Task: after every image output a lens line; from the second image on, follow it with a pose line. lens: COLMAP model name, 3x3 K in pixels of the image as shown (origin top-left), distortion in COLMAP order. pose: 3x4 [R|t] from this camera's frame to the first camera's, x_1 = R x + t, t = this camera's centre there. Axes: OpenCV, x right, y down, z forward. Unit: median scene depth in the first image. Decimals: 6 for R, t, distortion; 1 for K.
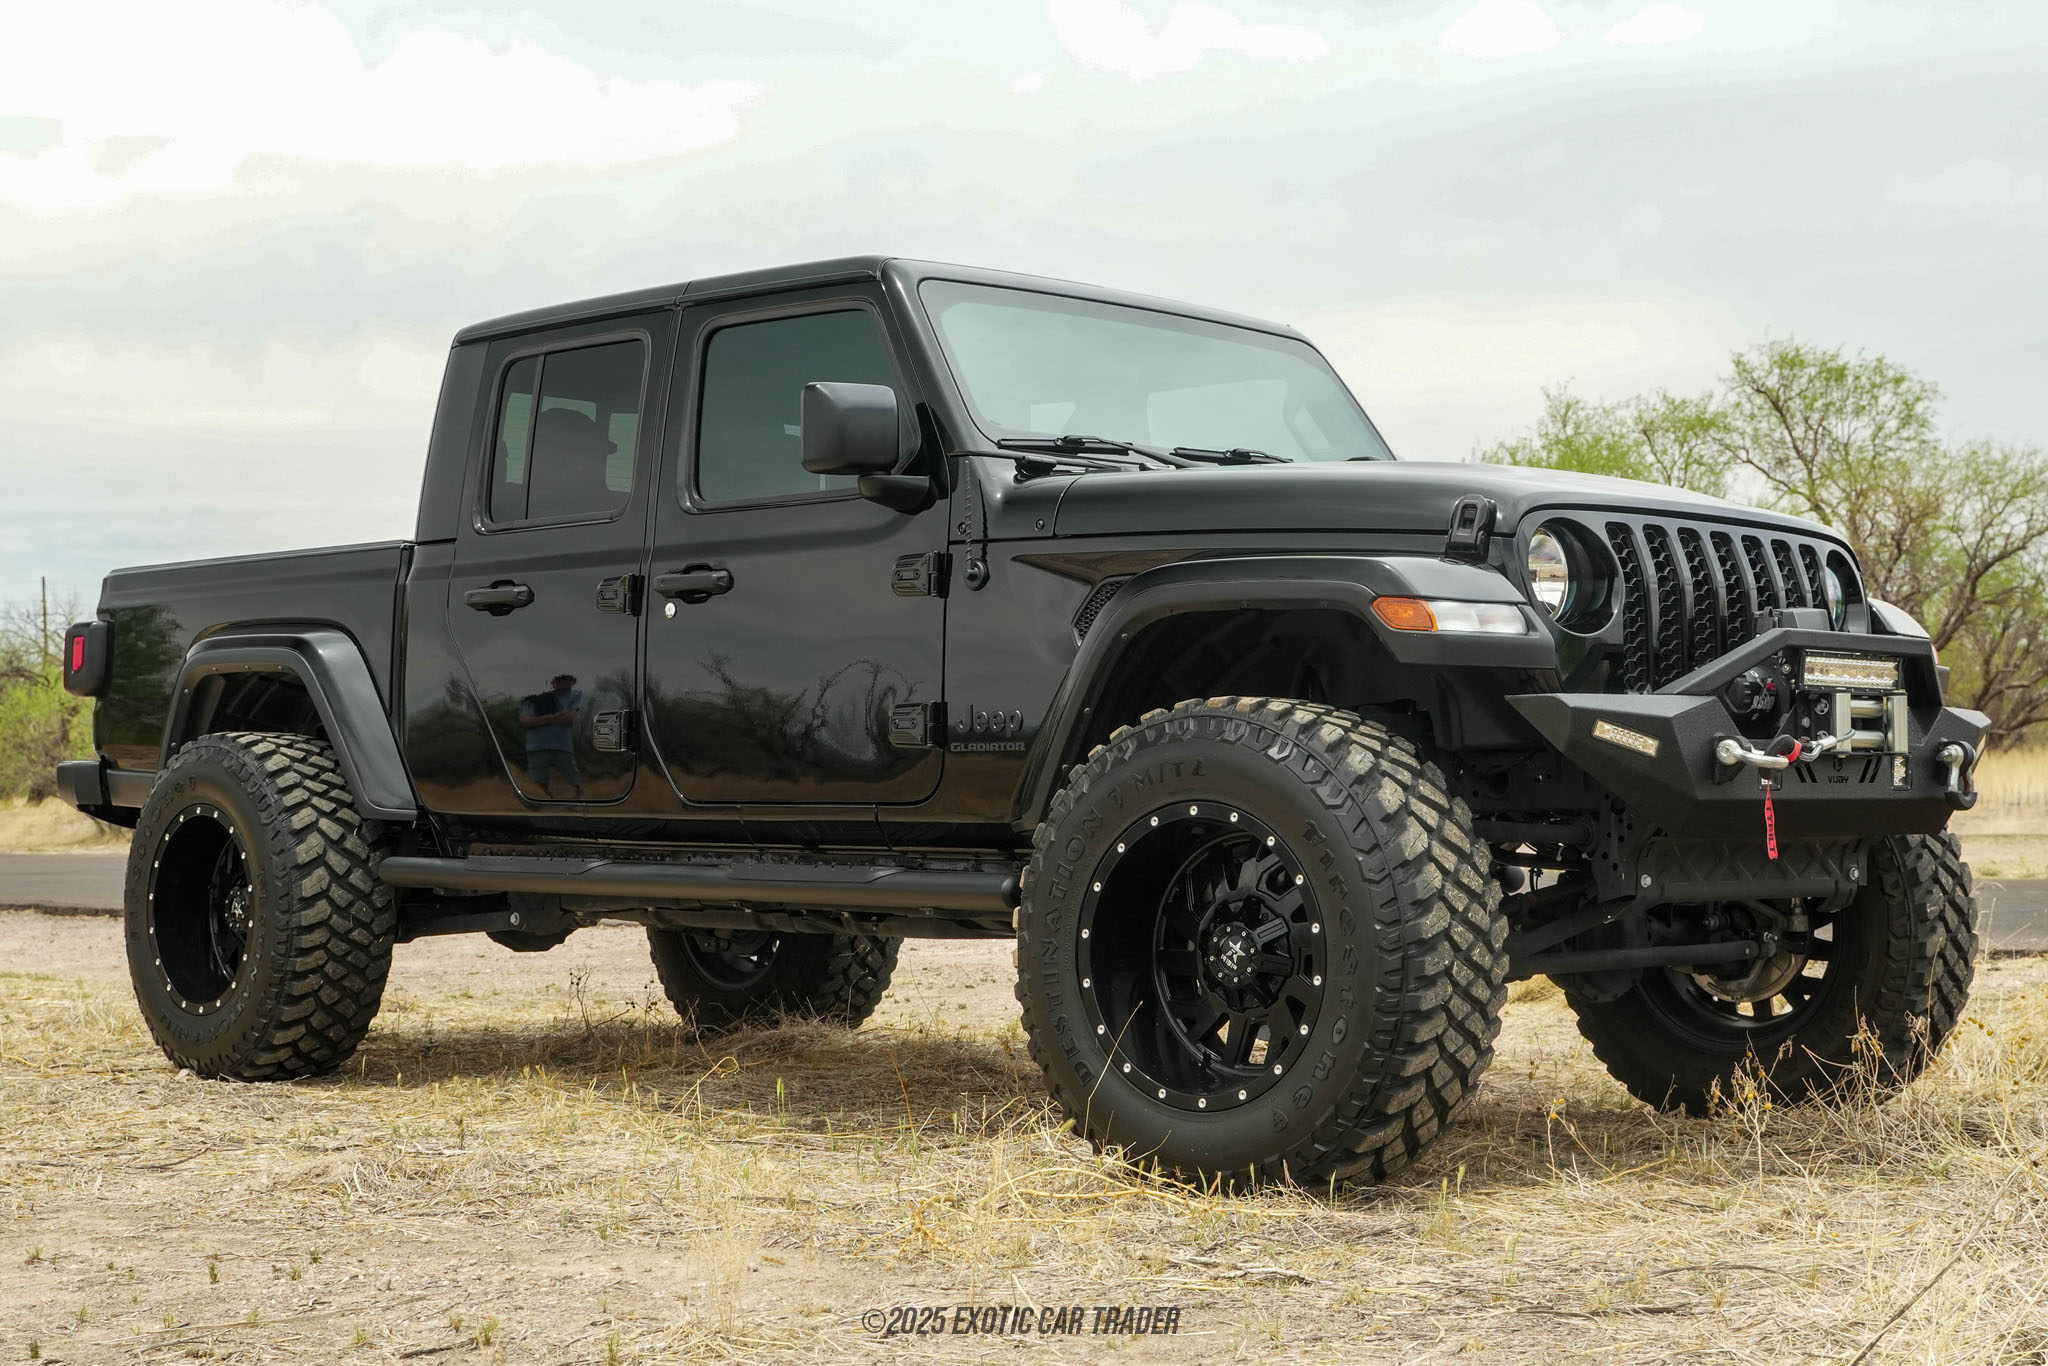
lens RADIAL K [[3065.7, 0, 1024.0], [0, 3065.7, 683.0], [0, 0, 1]] dist [-0.033681, -0.396281]
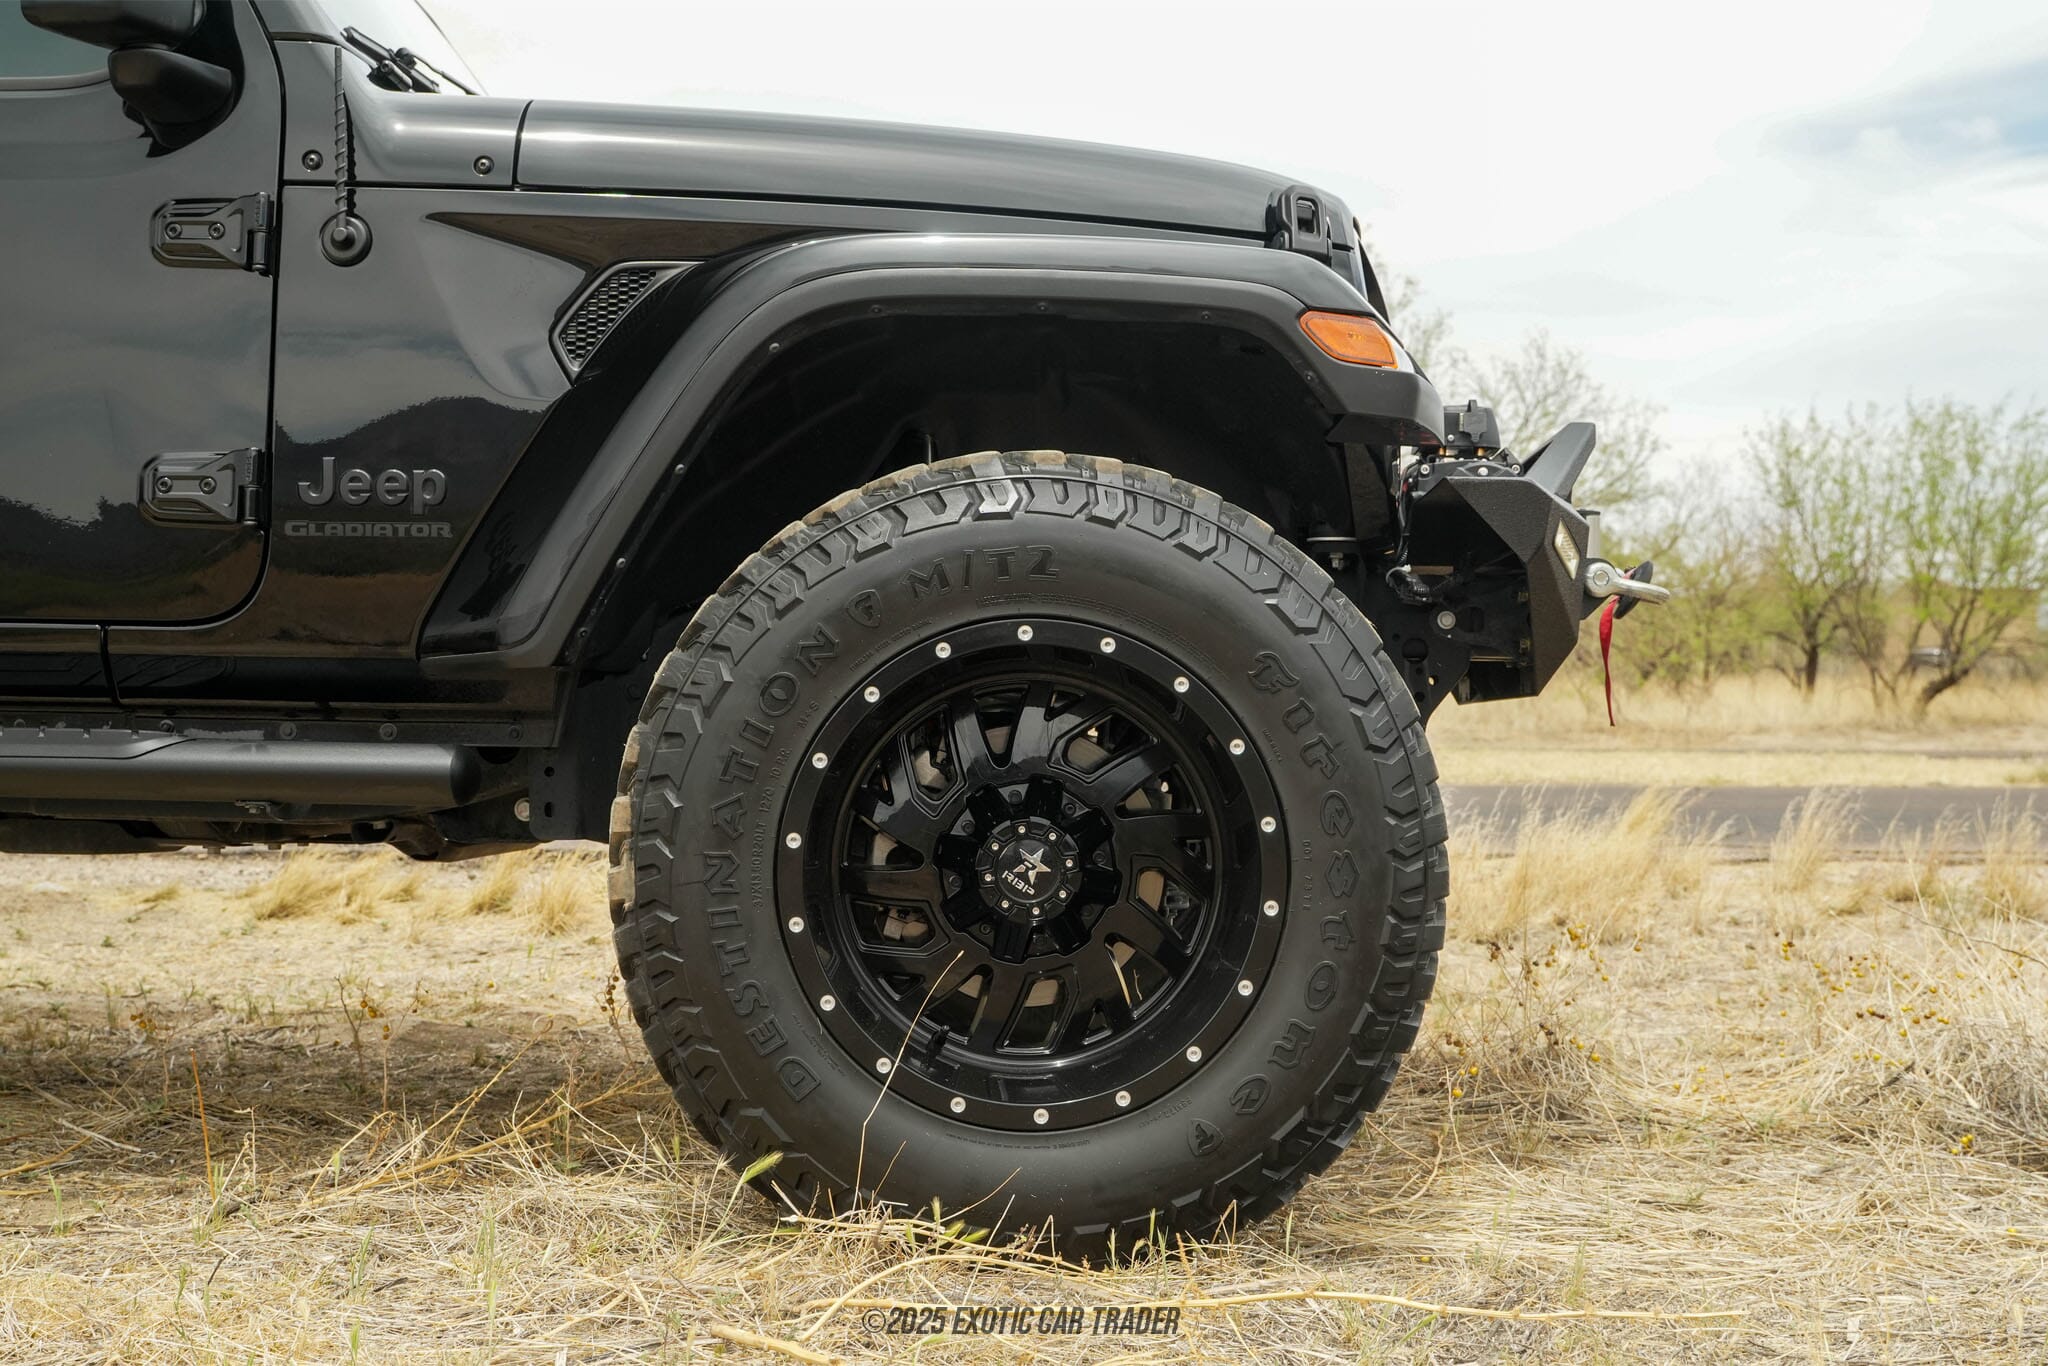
lens RADIAL K [[2518.6, 0, 1025.9], [0, 2518.6, 728.8], [0, 0, 1]] dist [-0.127328, 0.468560]
pose [[0.740152, 0.011657, 0.672338, -0.269617], [-0.039143, 0.998901, 0.025772, 0.046512], [-0.671299, -0.045392, 0.739795, 0.618618]]
